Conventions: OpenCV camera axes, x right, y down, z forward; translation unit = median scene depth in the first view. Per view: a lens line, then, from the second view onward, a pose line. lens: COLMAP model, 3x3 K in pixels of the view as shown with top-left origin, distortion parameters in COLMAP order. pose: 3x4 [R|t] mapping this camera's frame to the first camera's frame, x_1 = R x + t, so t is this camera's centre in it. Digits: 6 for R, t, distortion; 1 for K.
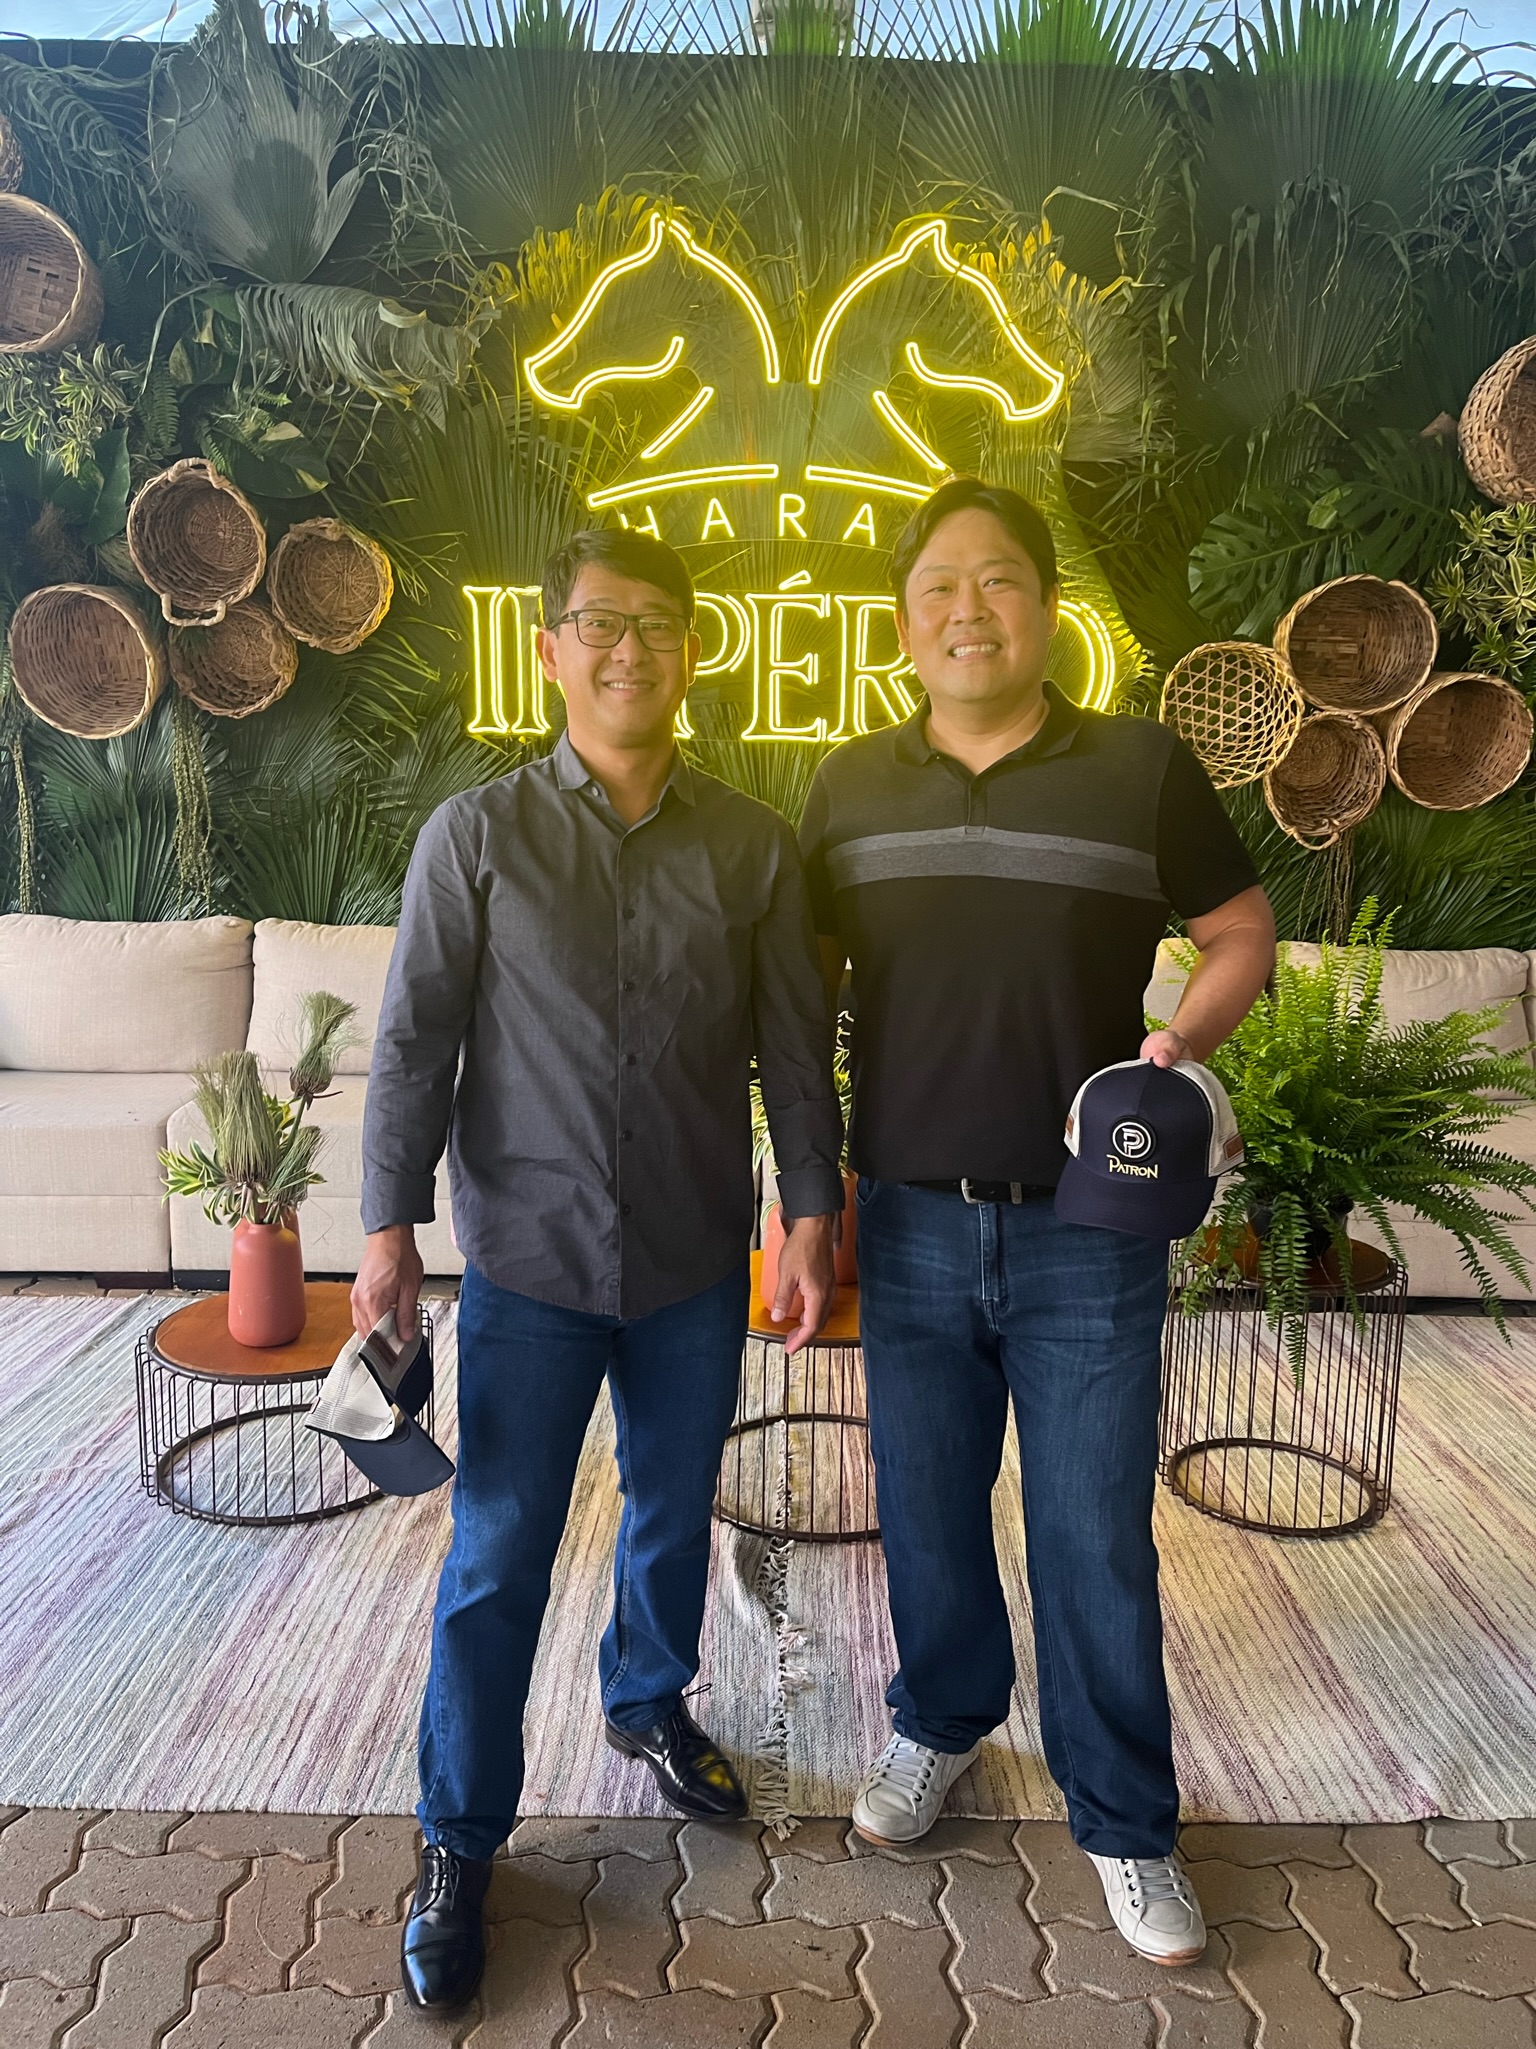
lens RADIAL K [[1577.4, 0, 793.8], [0, 1577.4, 1023.0], [0, 0, 1]] dist [0.052857, -0.060831]
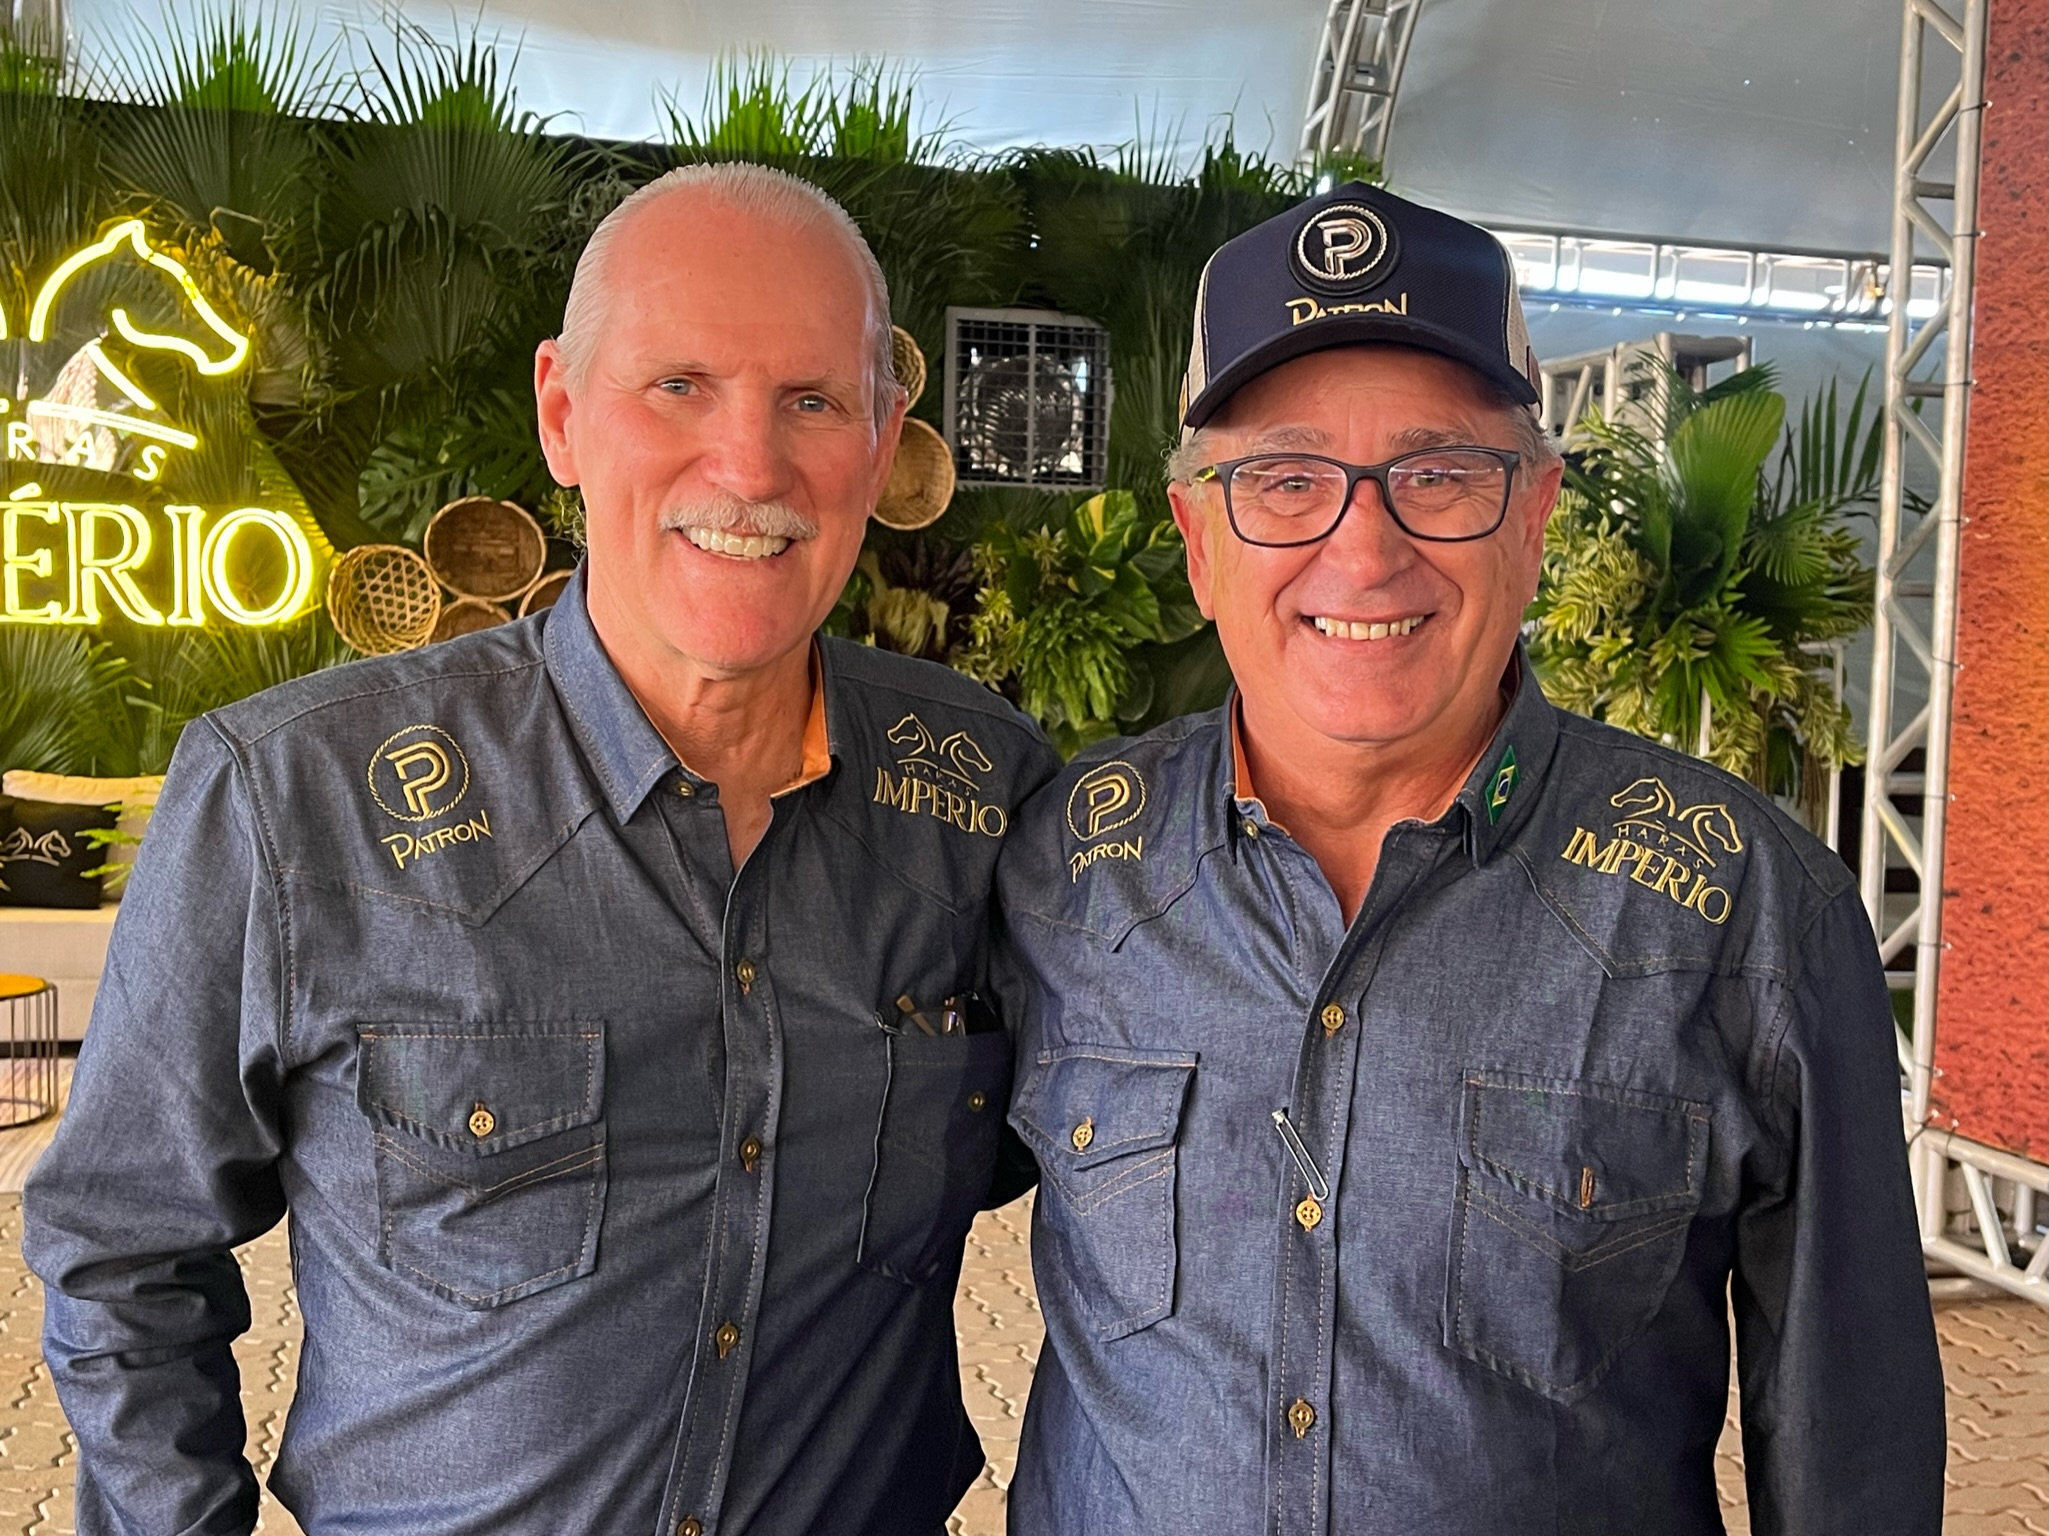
lens RADIAL K [[2314.4, 0, 1006.1], [0, 2314.4, 774.6], [0, 0, 1]] dist [0.038820, 0.000000]
pose [[0.974963, -0.015513, 0.221823, 0.350010], [0.041521, 0.992719, -0.113068, 0.177878], [-0.218454, 0.119448, 0.968509, -0.912727]]
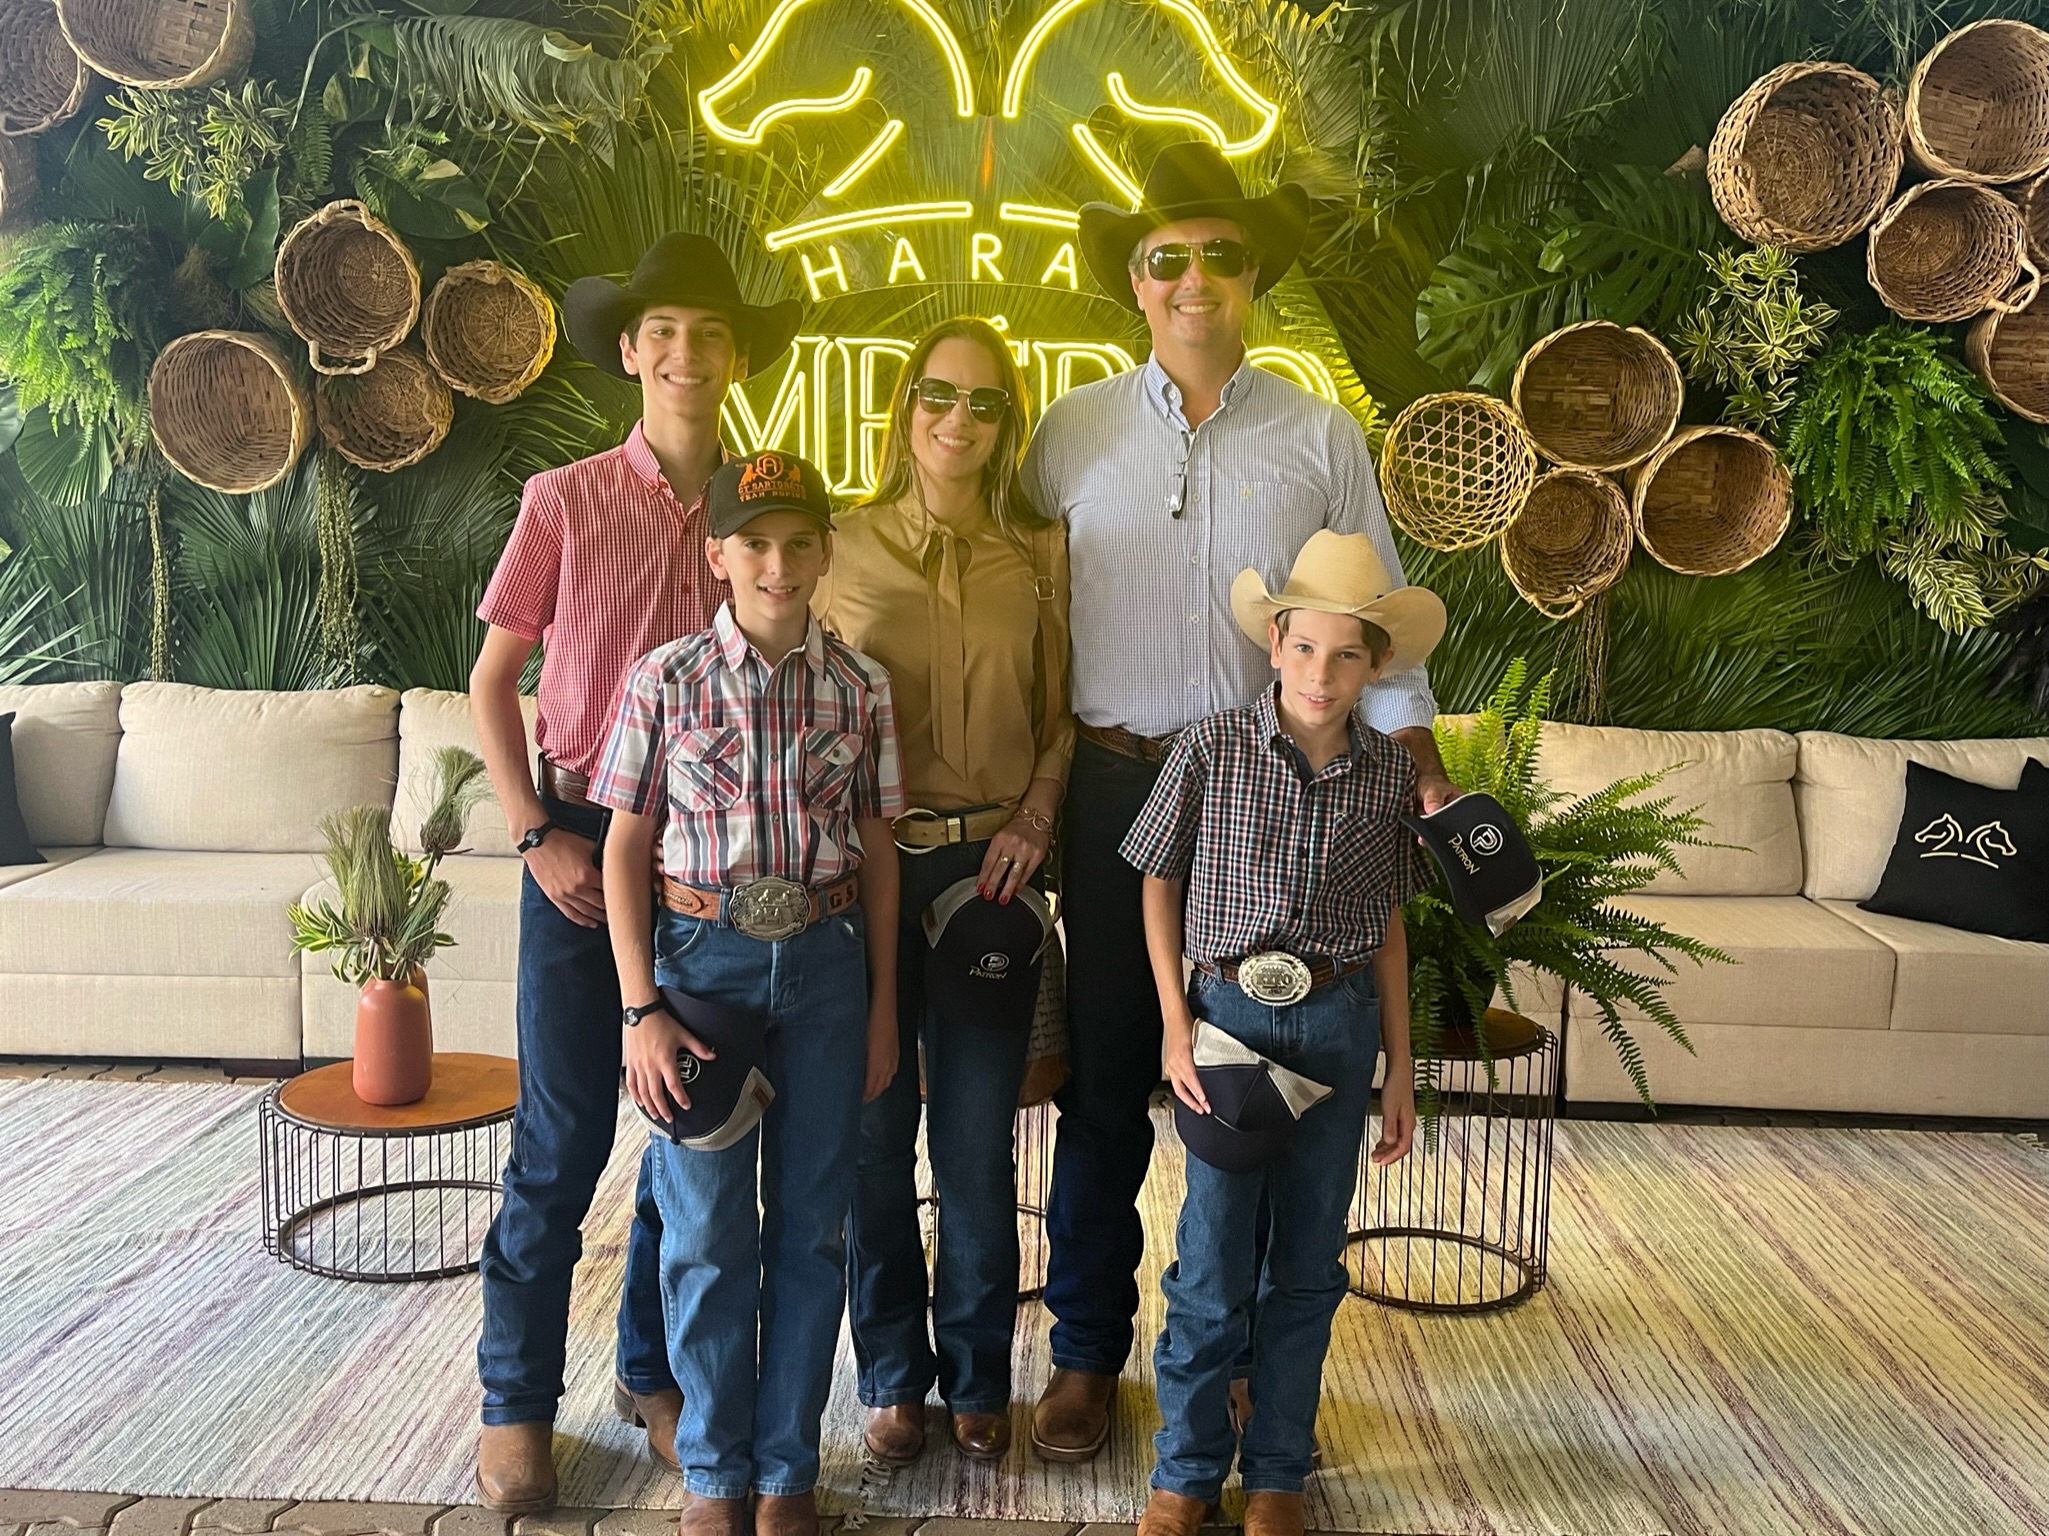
lens RADIAL K [[2019.6, 0, 1046.7], [0, 2019.6, 773.3], [0, 0, 1]] dist [0.032250, 0.000000]
pose [[0.999498, 0.006905, -0.030918, 0.075546], [-0.008204, 0.999080, -0.042083, 0.031872], [0.030599, 0.042316, 0.998636, -0.171318]]
